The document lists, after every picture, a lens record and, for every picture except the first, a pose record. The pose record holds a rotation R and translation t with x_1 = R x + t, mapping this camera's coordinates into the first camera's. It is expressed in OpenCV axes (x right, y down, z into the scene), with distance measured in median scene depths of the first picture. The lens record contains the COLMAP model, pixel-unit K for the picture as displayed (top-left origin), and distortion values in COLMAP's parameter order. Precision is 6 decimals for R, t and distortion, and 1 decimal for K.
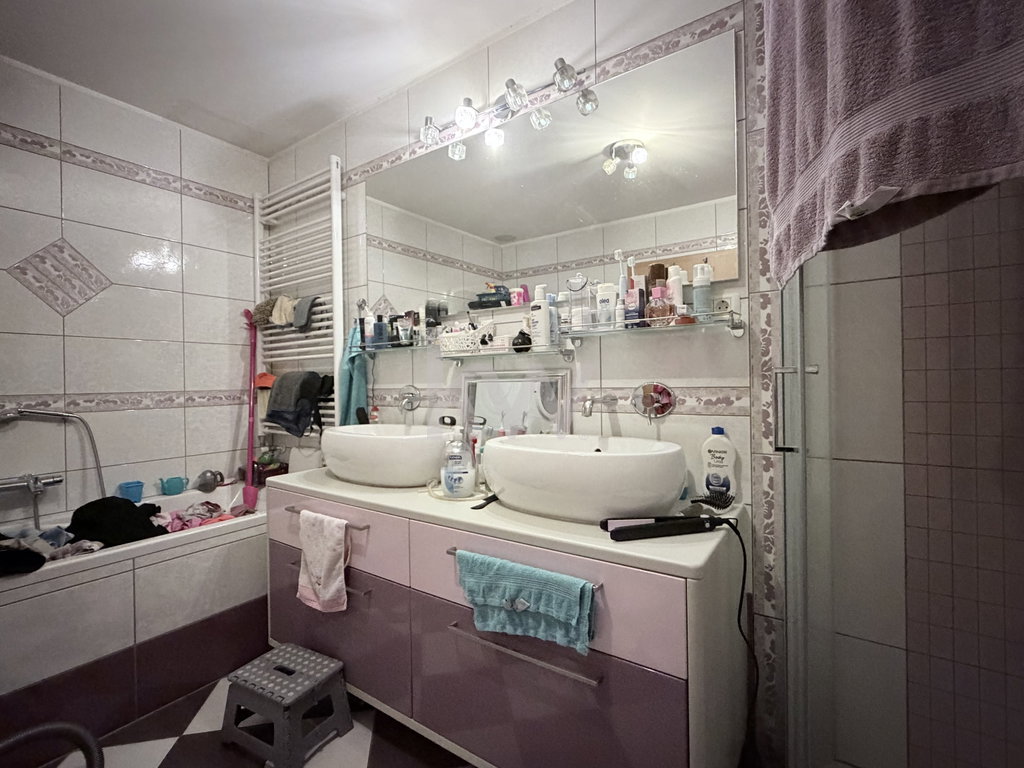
lens RADIAL K [[483.3, 0, 512.0], [0, 483.3, 384.0], [0, 0, 1]] dist [-0.001444, -0.000224]
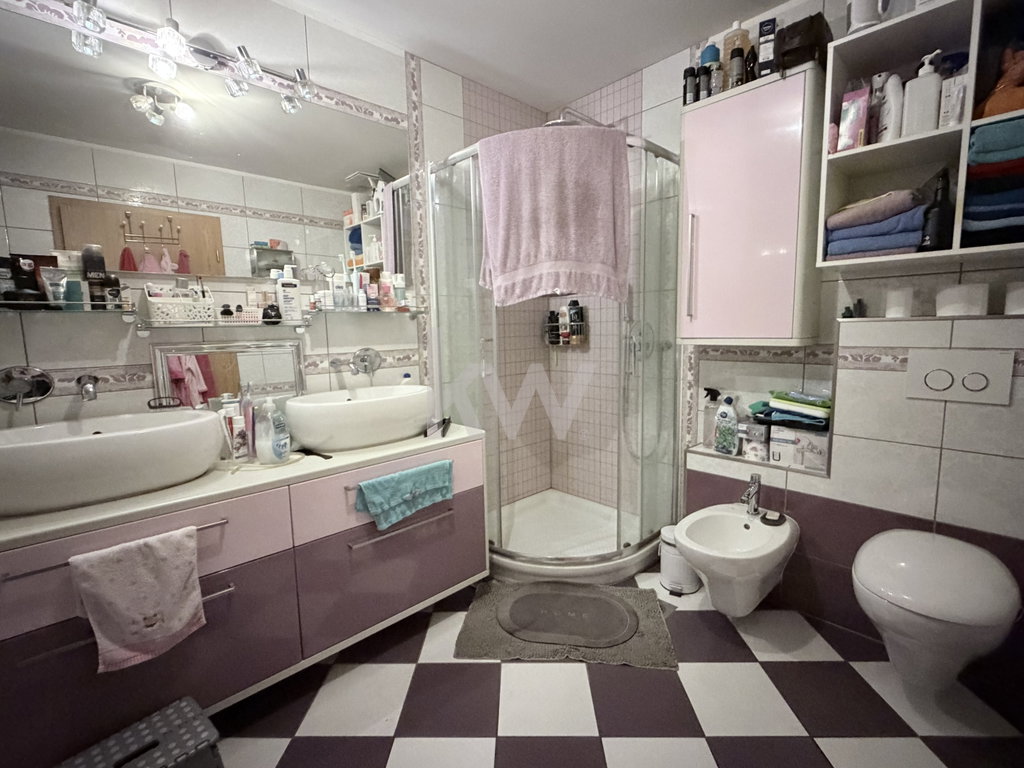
lens RADIAL K [[463.6, 0, 509.9], [0, 463.6, 400.4], [0, 0, 1]] dist [-0.000182, -0.000047]
pose [[0.189601, -0.144982, 0.971098, -1.057123], [0.023591, 0.989425, 0.143112, -0.039277], [-0.981578, -0.004225, 0.191016, 0.322559]]
